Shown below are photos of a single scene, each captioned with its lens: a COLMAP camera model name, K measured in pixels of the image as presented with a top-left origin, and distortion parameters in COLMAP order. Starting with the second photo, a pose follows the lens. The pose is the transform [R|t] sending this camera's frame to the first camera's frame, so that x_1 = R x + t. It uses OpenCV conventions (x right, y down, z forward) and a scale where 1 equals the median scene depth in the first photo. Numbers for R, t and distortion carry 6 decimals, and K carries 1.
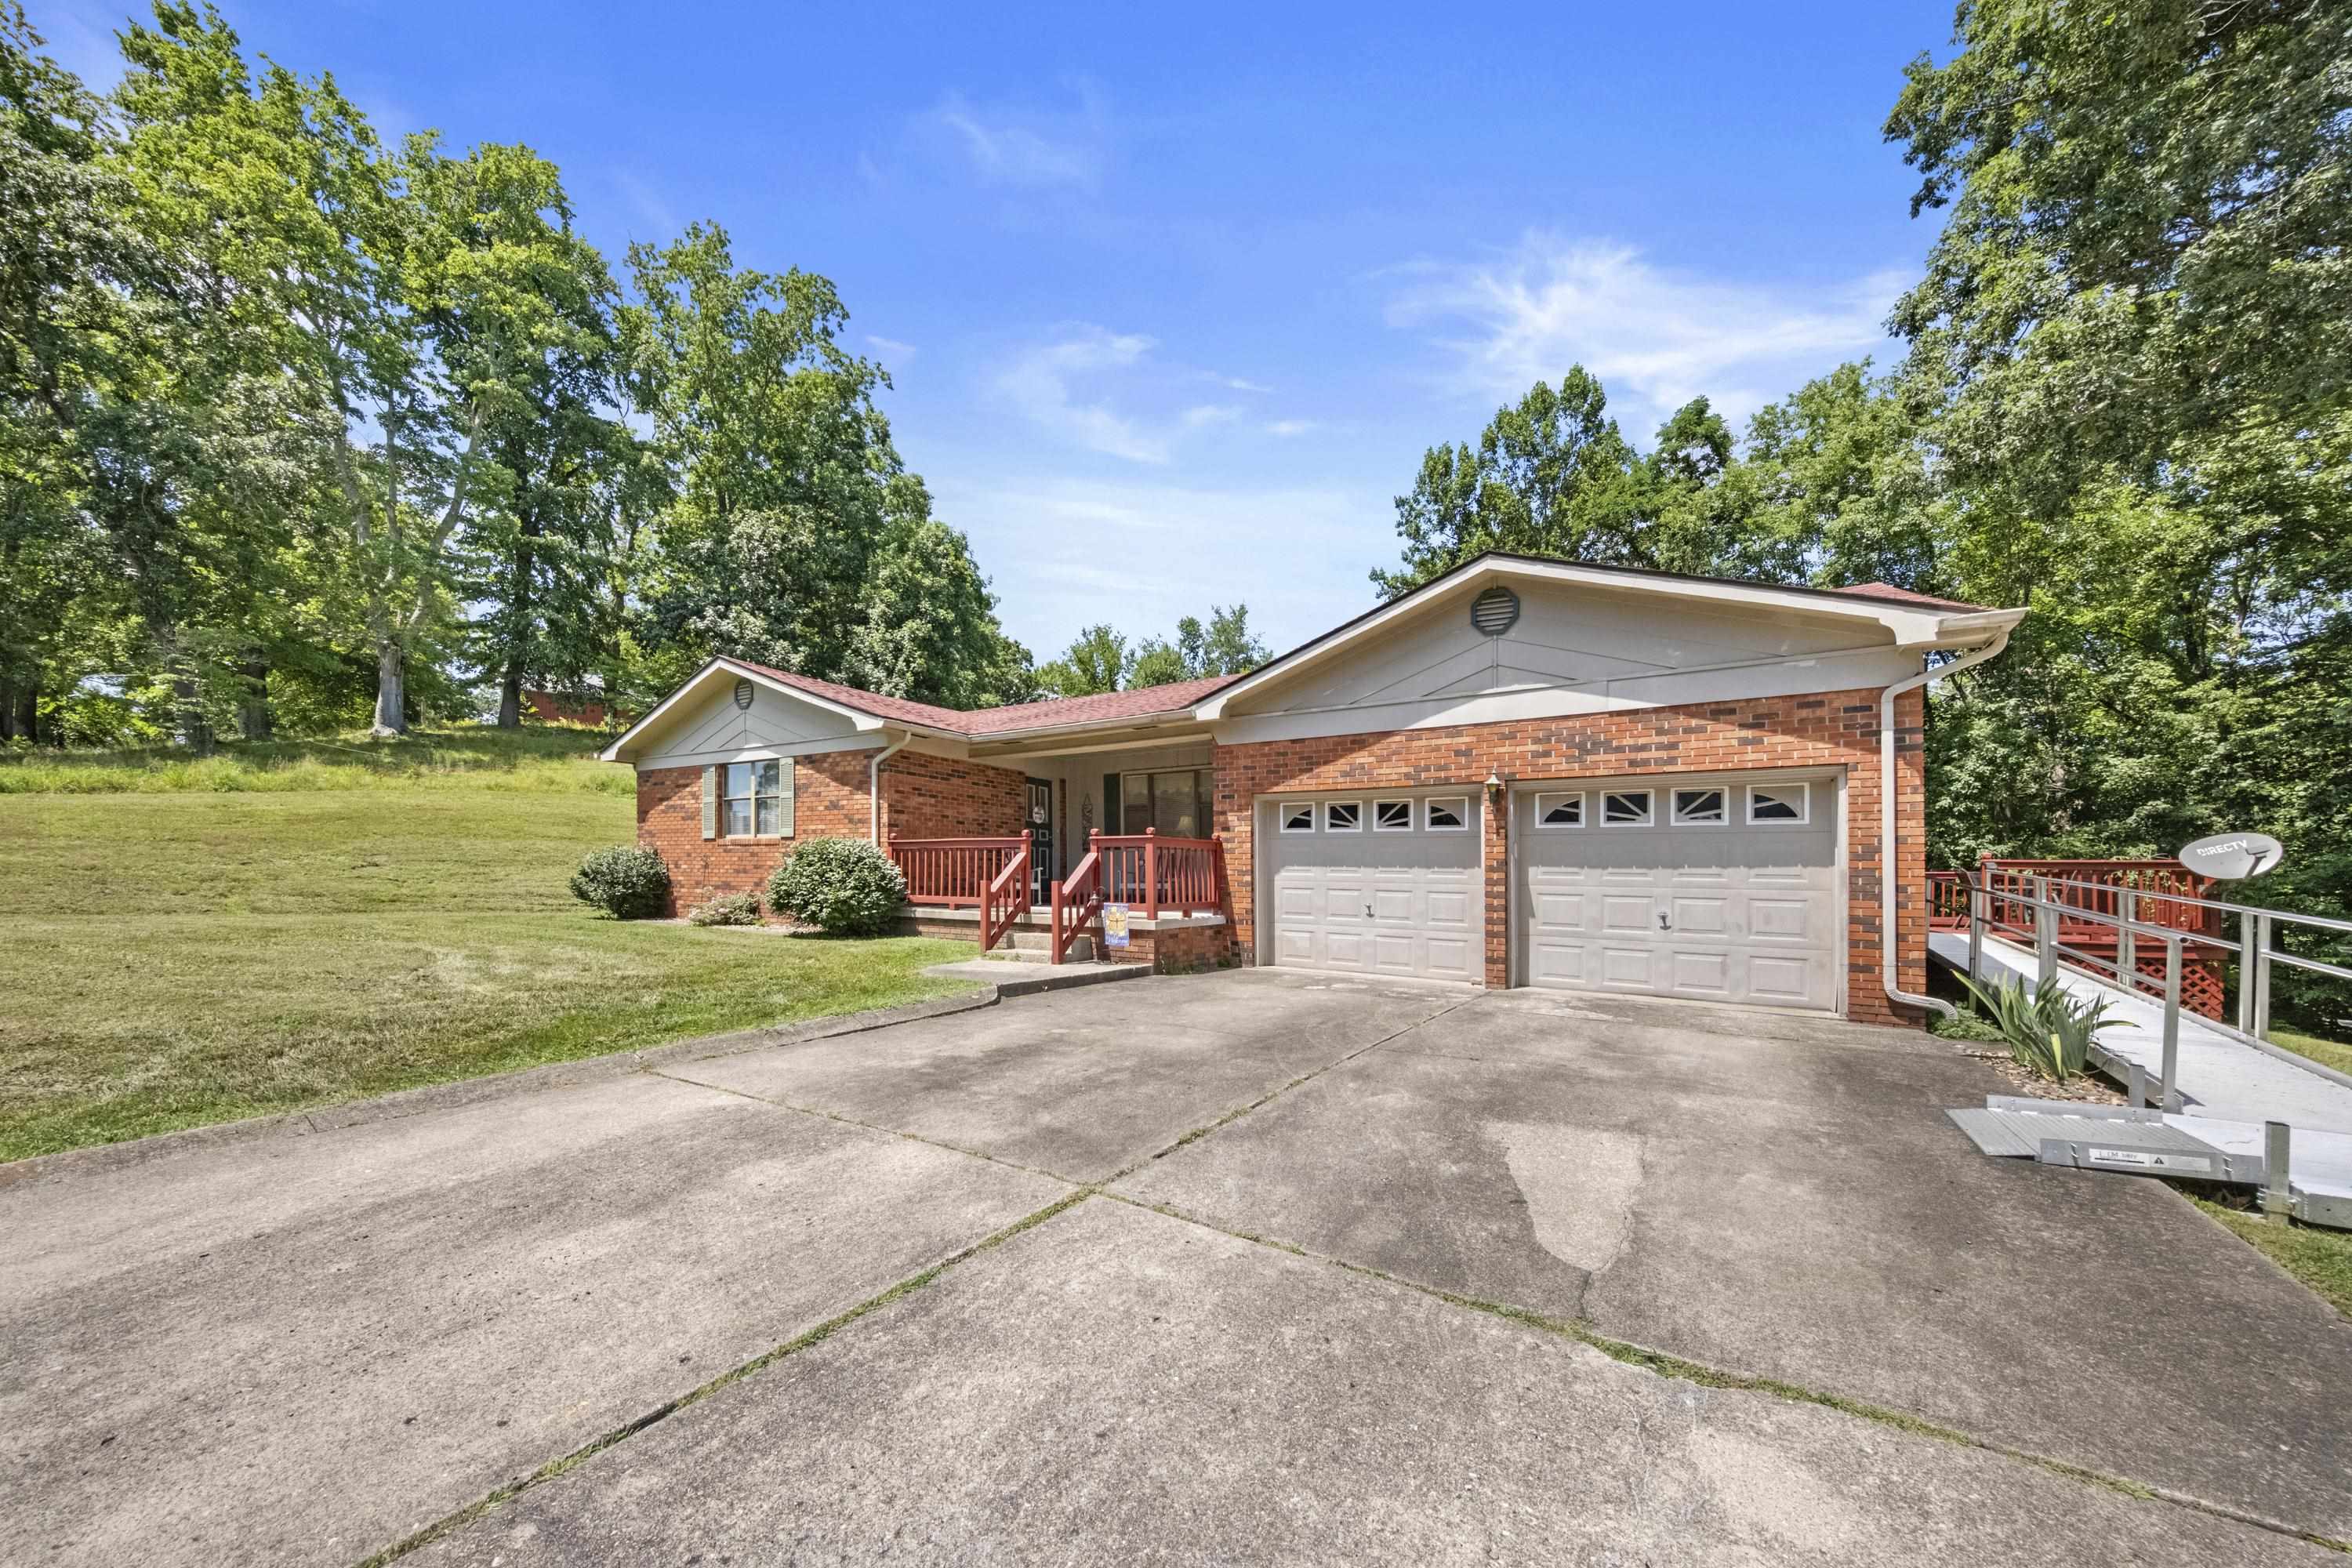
lens RADIAL K [[804.6, 0, 1173.5], [0, 804.6, 790.7], [0, 0, 1]] dist [0.010516, -0.000174]
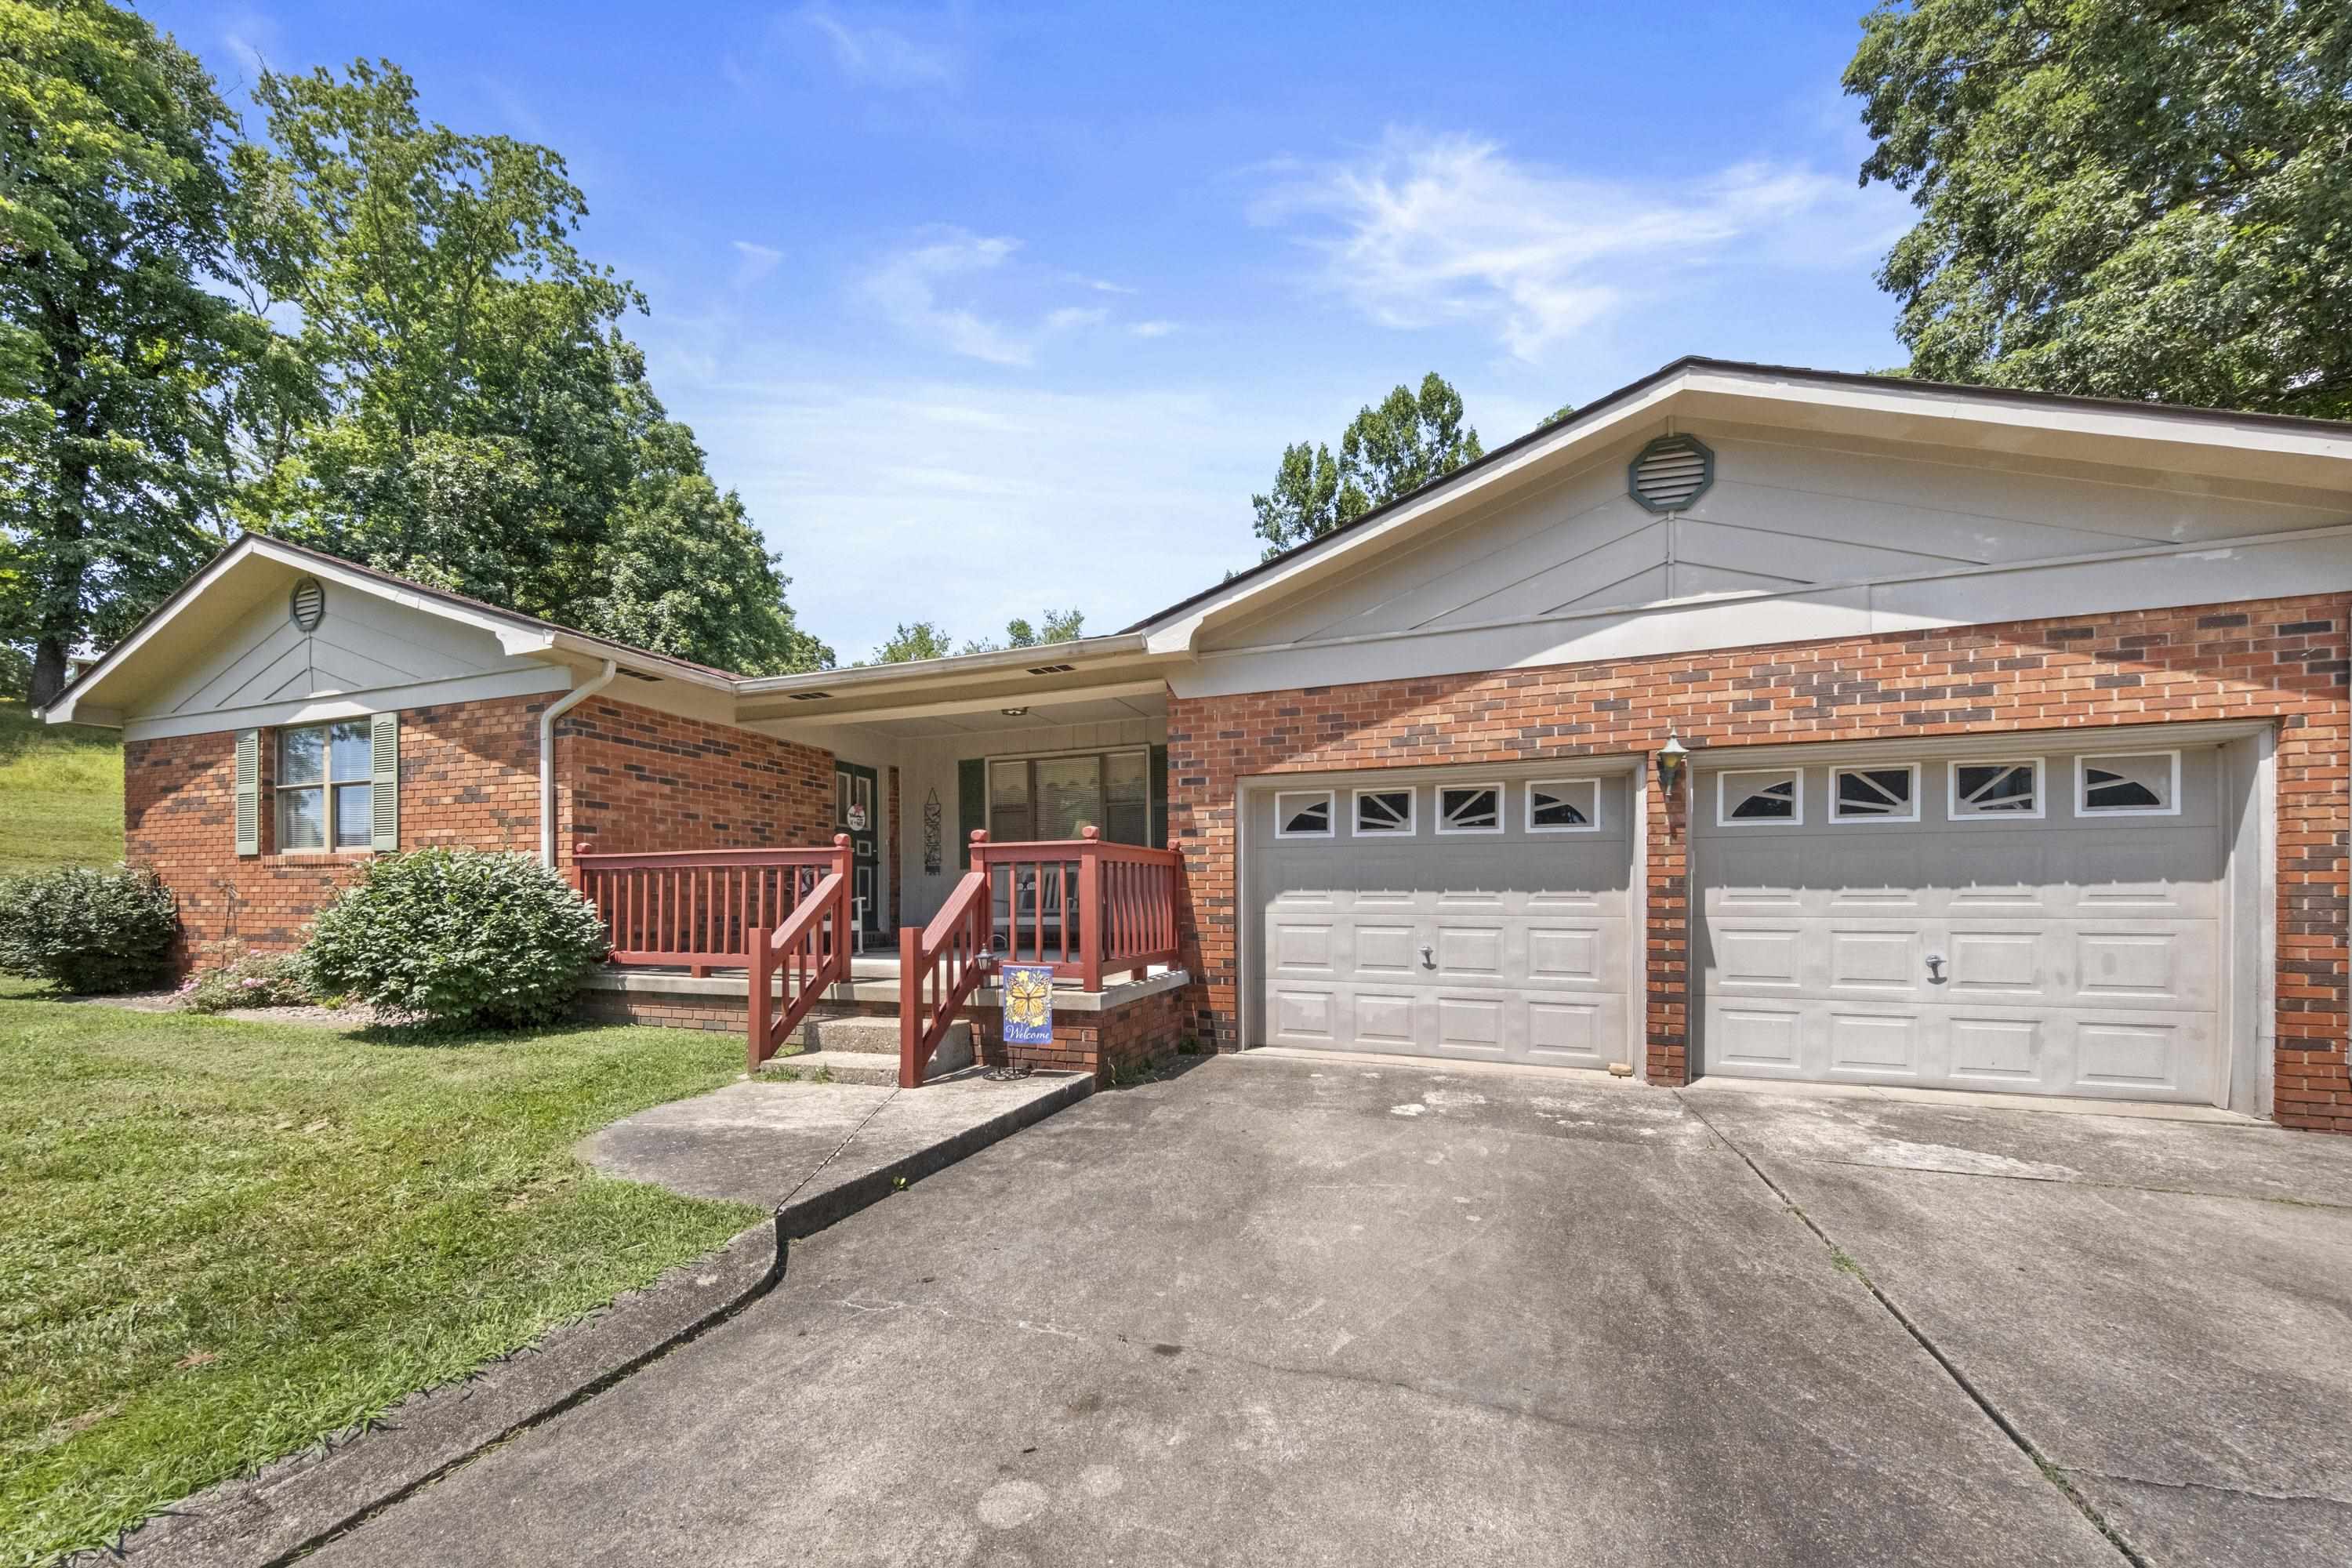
lens RADIAL K [[836.5, 0, 1218.9], [0, 836.5, 829.2], [0, 0, 1]] dist [0.027905, -0.016002]
pose [[0.967616, 0.003843, 0.252397, -0.076953], [-0.010112, 0.999672, 0.023543, 0.029458], [-0.252224, -0.025333, 0.967337, 0.365762]]
